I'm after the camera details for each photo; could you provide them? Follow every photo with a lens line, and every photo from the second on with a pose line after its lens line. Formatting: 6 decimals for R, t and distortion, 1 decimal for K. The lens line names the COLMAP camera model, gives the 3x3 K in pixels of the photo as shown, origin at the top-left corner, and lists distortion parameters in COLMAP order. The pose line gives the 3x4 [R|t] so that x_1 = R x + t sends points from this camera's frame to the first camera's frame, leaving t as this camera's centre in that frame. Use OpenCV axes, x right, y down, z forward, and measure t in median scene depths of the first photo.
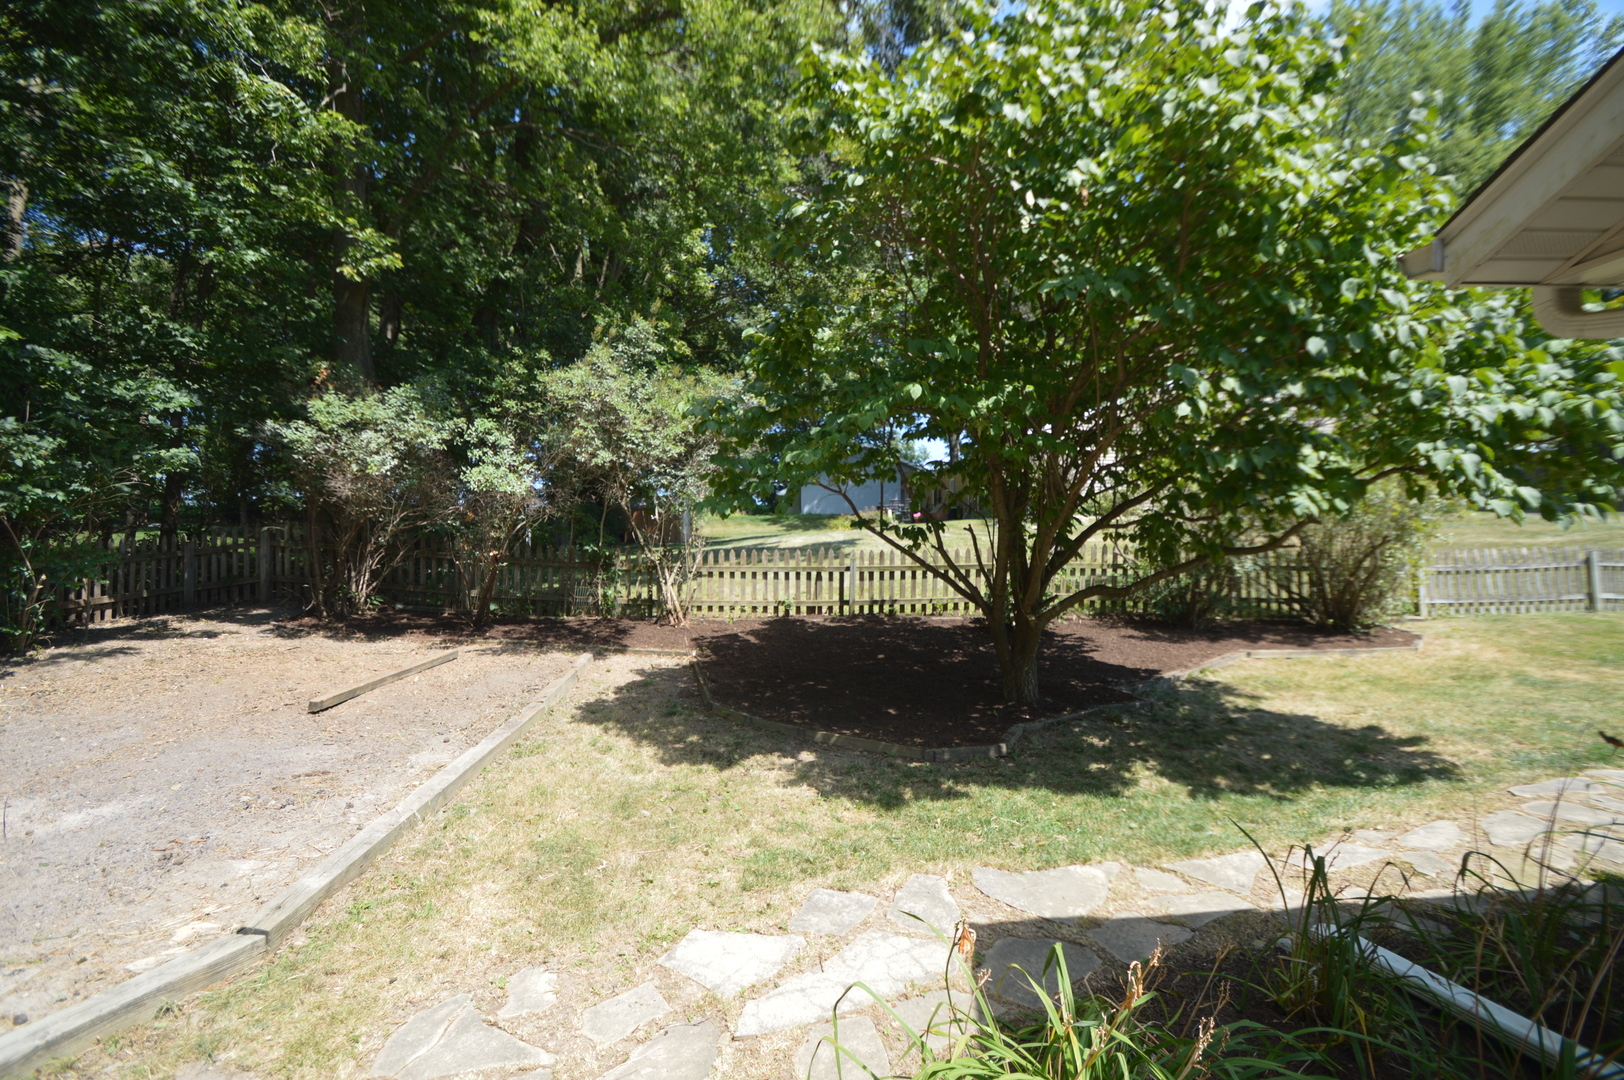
lens RADIAL K [[738.3, 0, 800.4], [0, 738.3, 536.6], [0, 0, 1]] dist [0.034286, -0.027006]
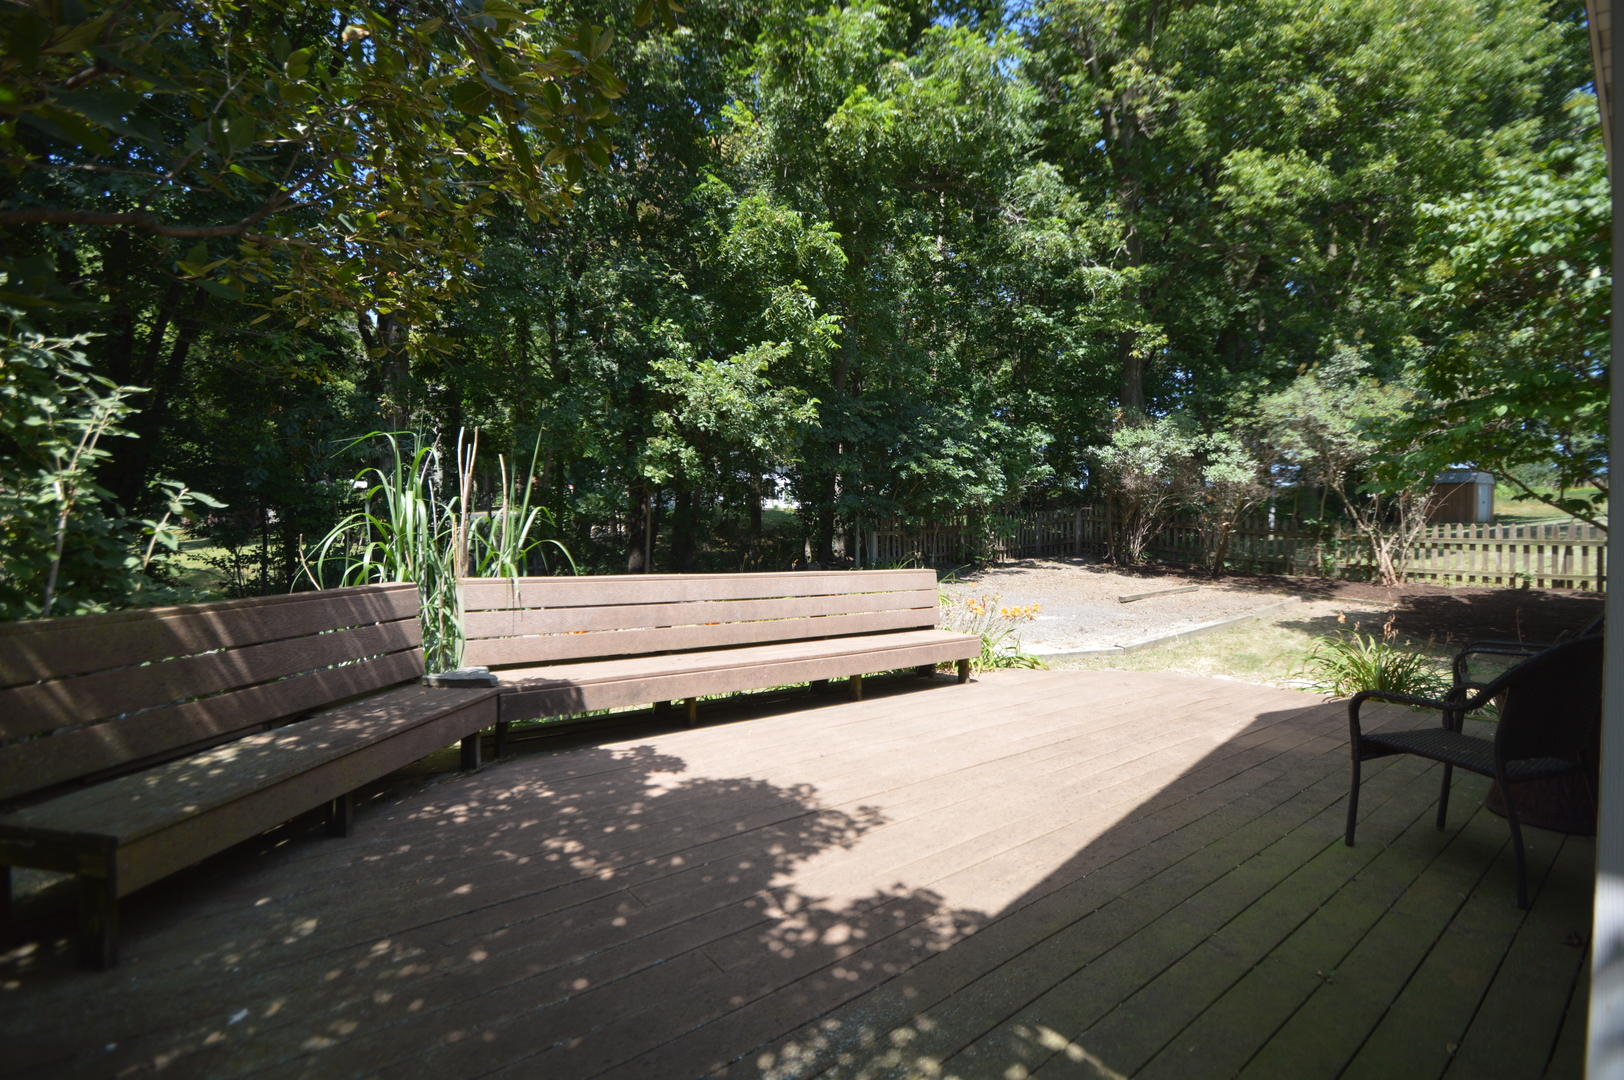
lens RADIAL K [[738.3, 0, 800.4], [0, 738.3, 536.6], [0, 0, 1]] dist [0.034286, -0.027006]
pose [[0.595129, 0.017926, -0.803430, 0.273263], [-0.000245, 0.999755, 0.022125, 0.016584], [0.803630, -0.012971, 0.594988, -0.558946]]
